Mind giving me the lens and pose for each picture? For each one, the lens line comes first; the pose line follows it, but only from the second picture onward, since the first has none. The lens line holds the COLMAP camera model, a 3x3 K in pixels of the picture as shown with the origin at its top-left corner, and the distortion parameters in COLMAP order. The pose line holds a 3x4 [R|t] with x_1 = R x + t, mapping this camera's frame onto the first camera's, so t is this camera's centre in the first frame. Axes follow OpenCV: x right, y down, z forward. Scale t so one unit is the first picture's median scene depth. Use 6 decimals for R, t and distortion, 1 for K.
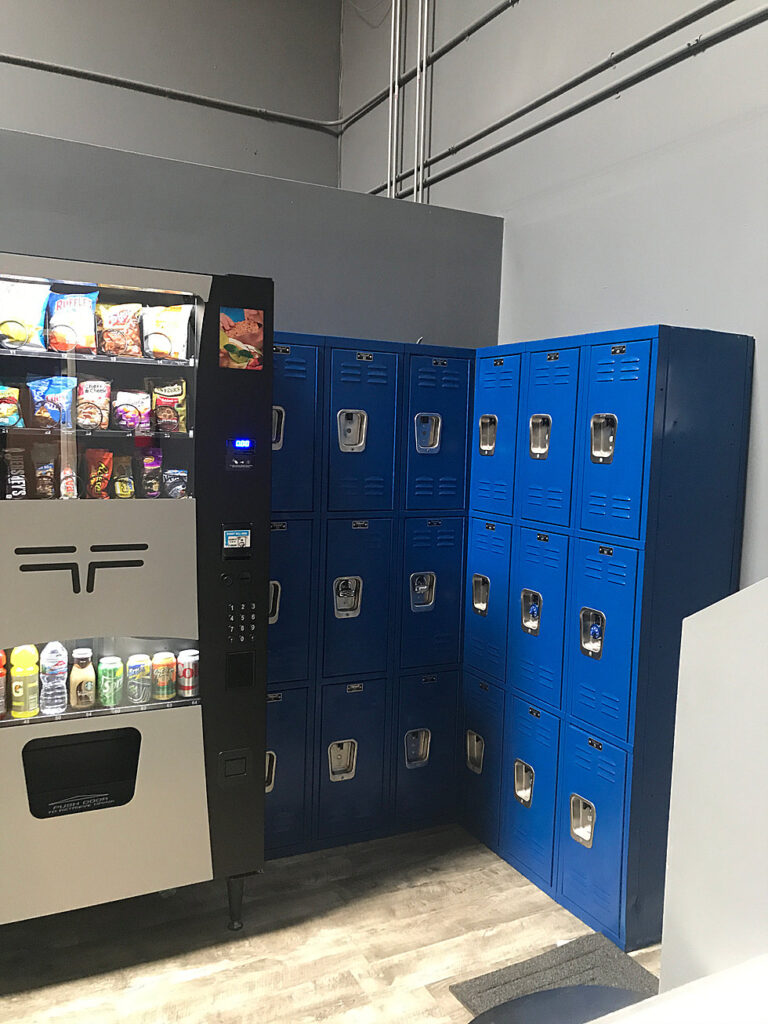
lens RADIAL K [[822.5, 0, 384.0], [0, 822.5, 512.0], [0, 0, 1]] dist [0.006847, -0.003332]
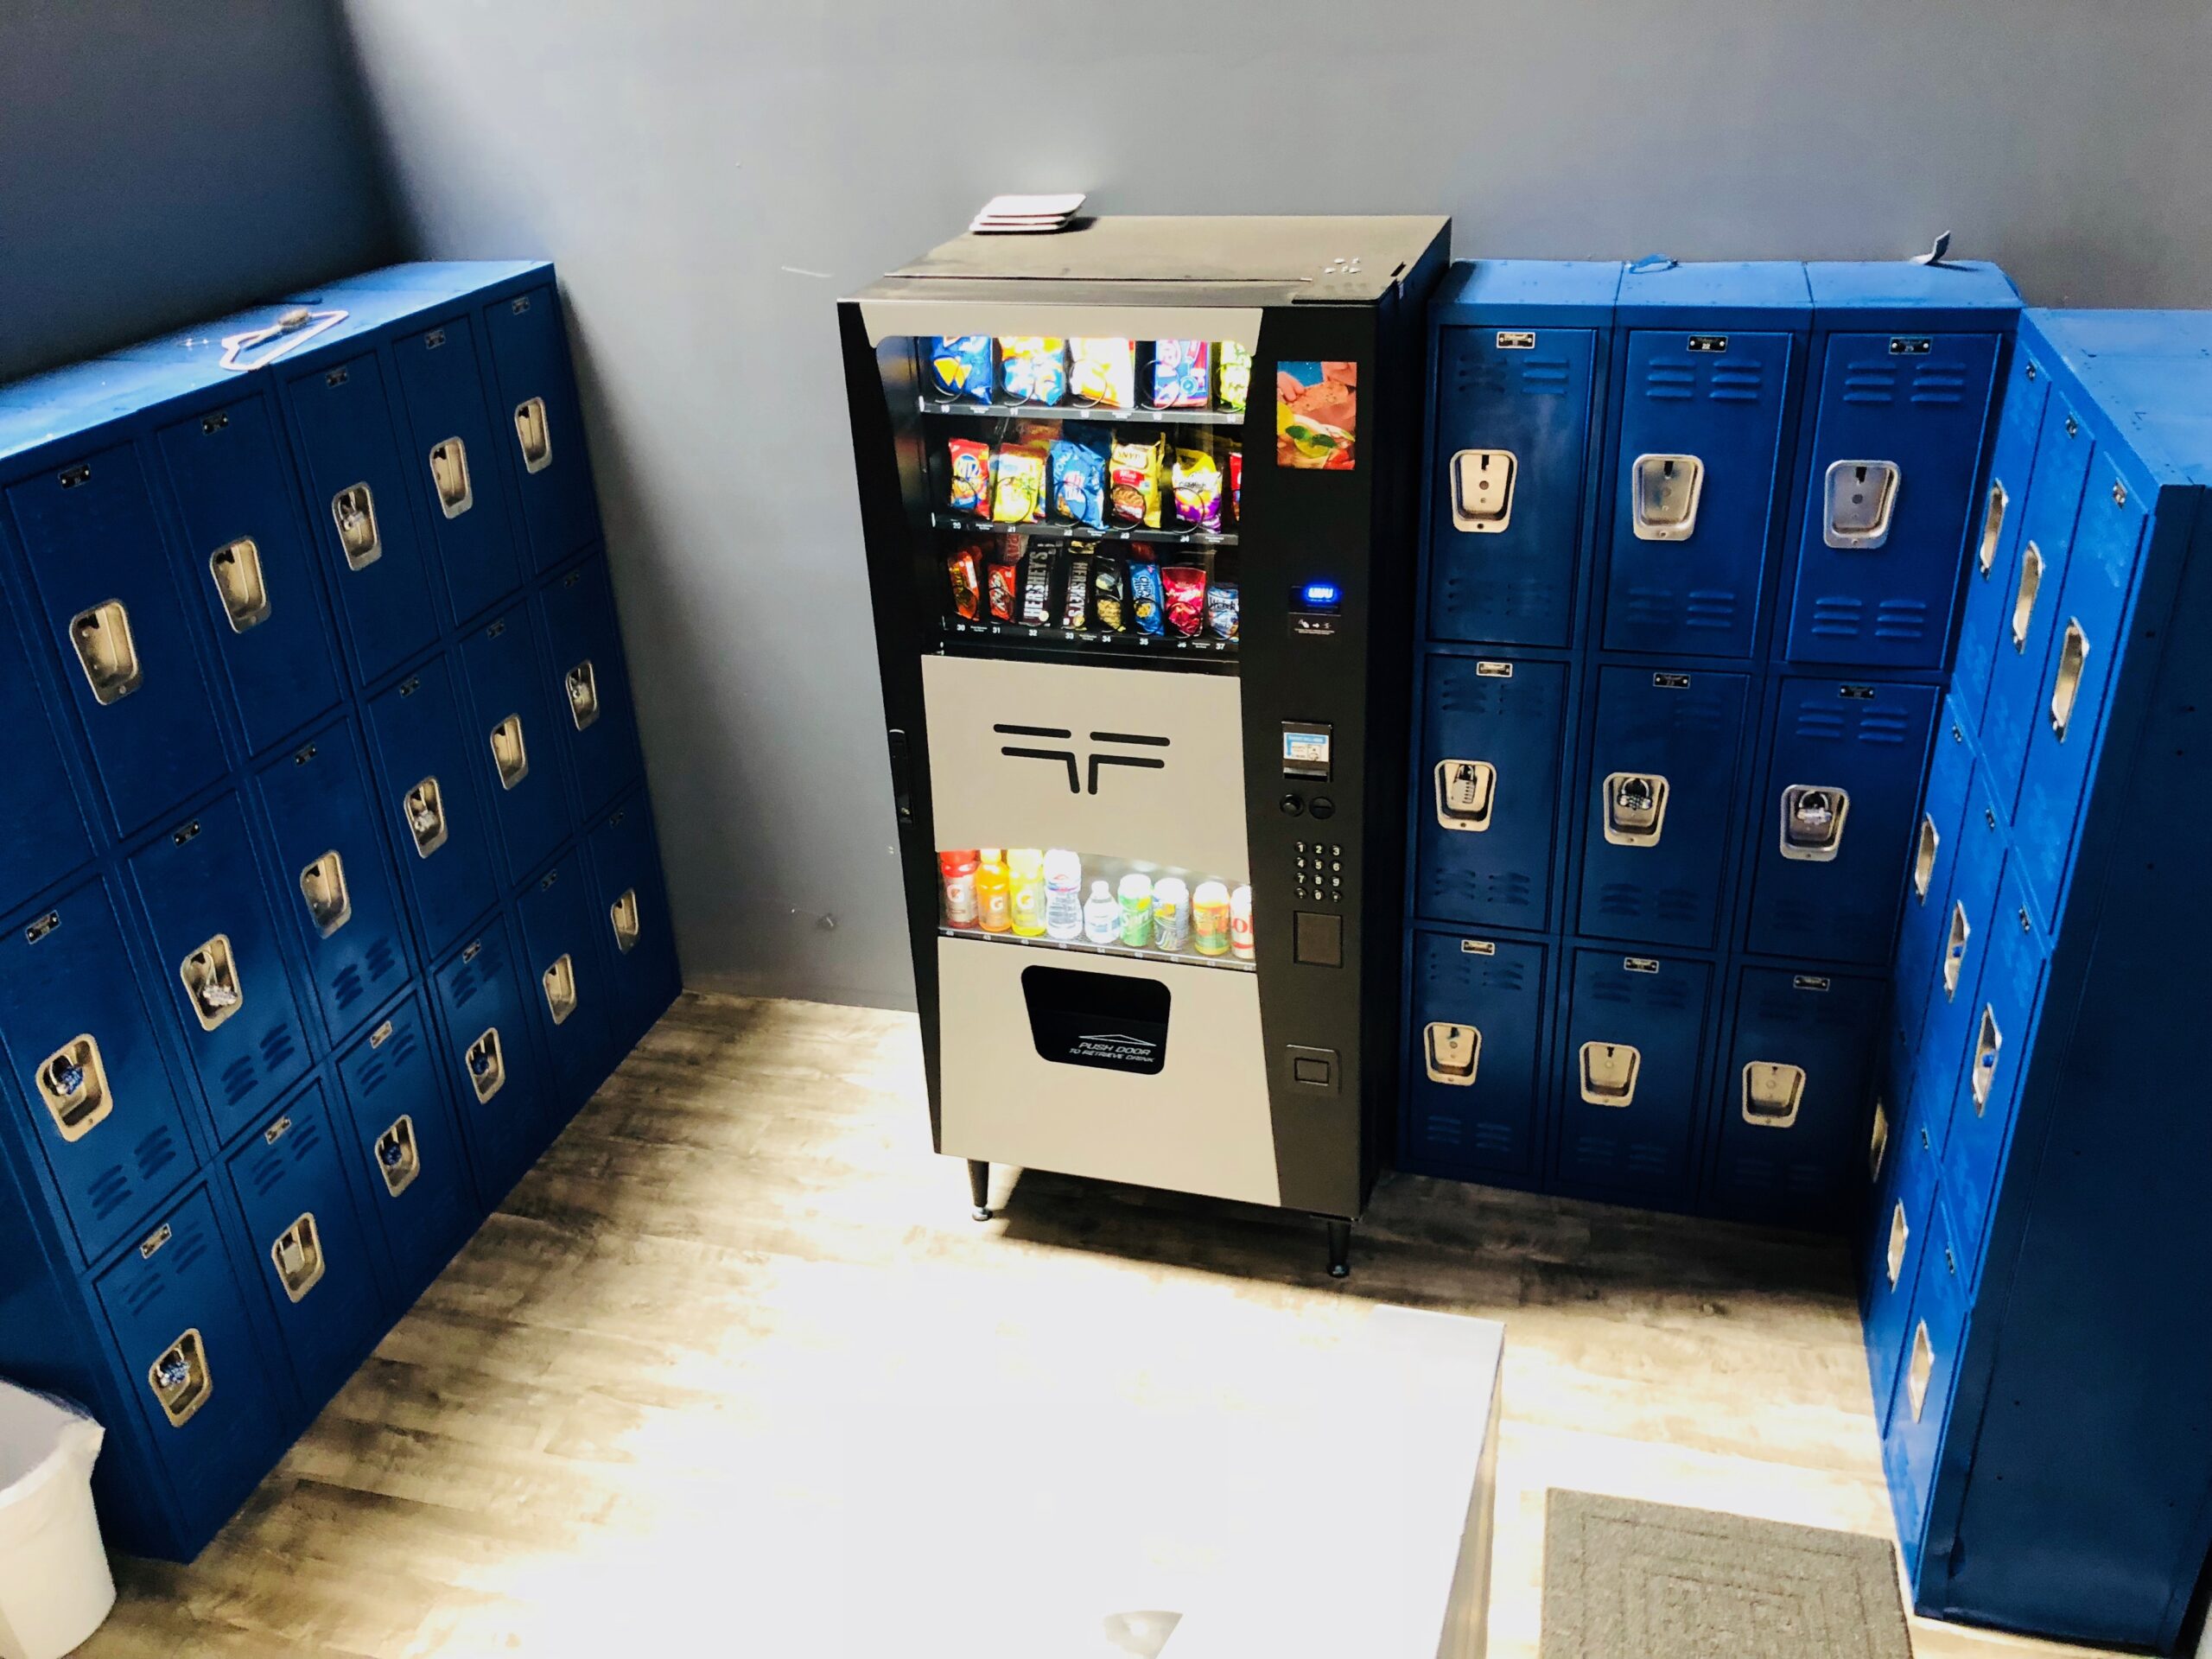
lens RADIAL K [[1783.7, 0, 1106.0], [0, 1783.7, 829.5], [0, 0, 1]] dist [0.031073, -0.002745]
pose [[0.728690, 0.250733, -0.637294, 0.559753], [0.010770, 0.926258, 0.376736, -0.403196], [0.684759, -0.281387, 0.672255, 0.006051]]
